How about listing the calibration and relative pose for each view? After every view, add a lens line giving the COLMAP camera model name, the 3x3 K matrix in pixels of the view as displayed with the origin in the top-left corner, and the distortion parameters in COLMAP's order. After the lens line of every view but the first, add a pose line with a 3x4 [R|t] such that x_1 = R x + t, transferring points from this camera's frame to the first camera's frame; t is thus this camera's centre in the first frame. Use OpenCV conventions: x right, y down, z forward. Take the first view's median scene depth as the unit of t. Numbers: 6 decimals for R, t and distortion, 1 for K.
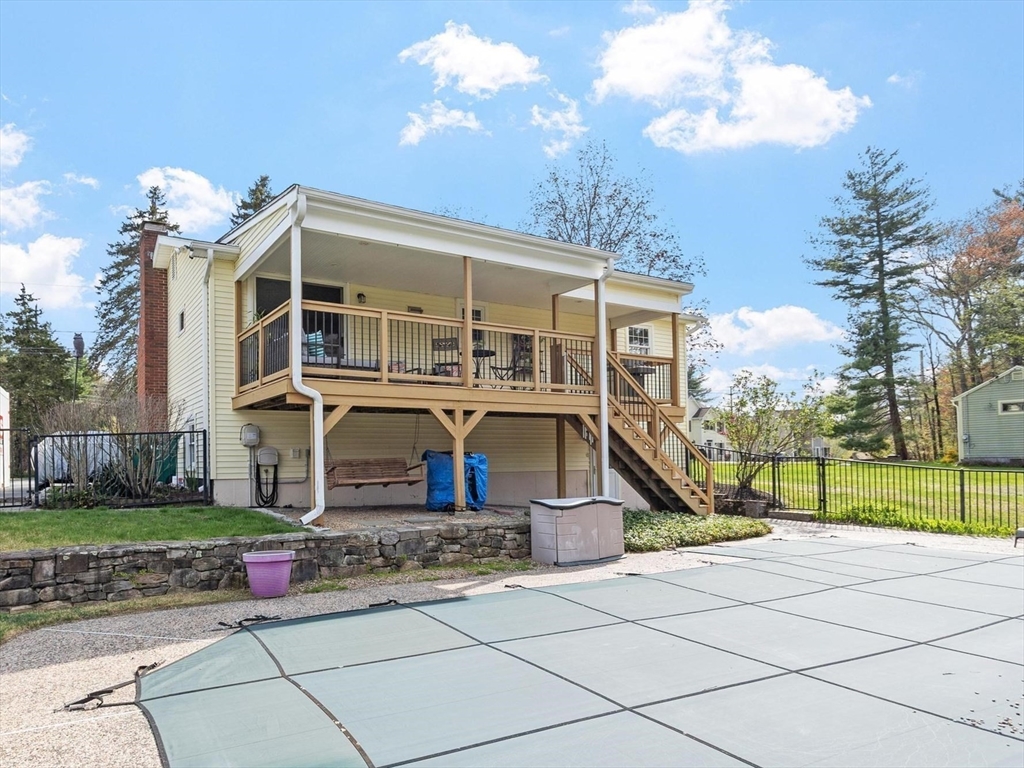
lens RADIAL K [[629.0, 0, 512.9], [0, 629.0, 434.5], [0, 0, 1]] dist [0.000053, -0.000506]
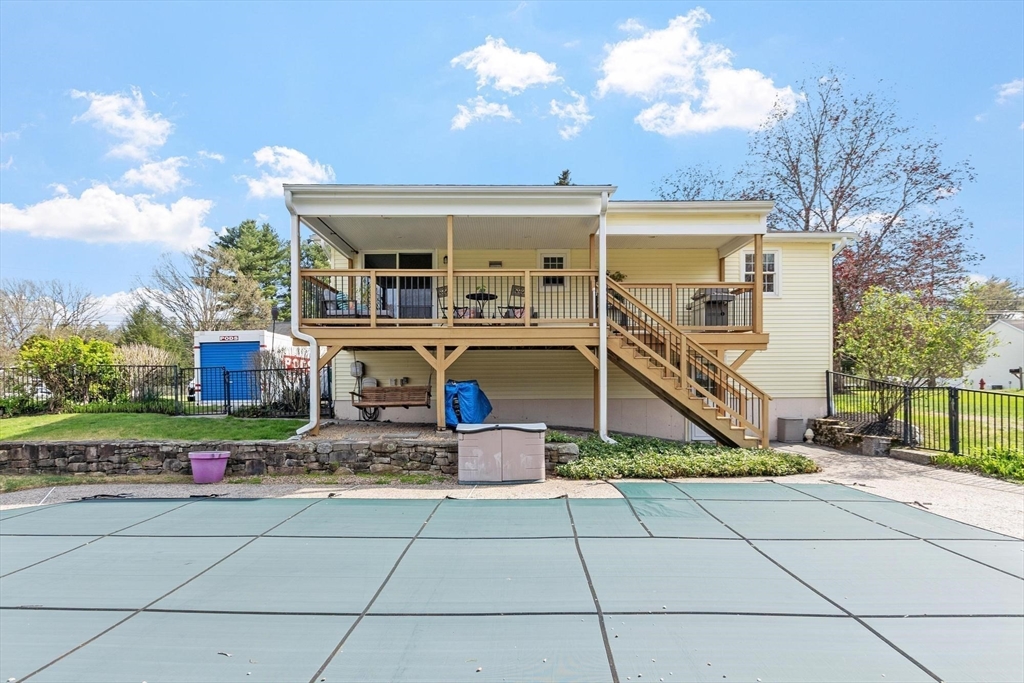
lens RADIAL K [[485.9, 0, 514.8], [0, 485.9, 389.2], [0, 0, 1]] dist [0.003328, 0.000360]
pose [[0.858452, 0.005218, -0.512867, 0.566074], [0.016304, 0.999165, 0.037455, 0.011591], [0.512635, -0.040515, 0.857650, 0.307688]]
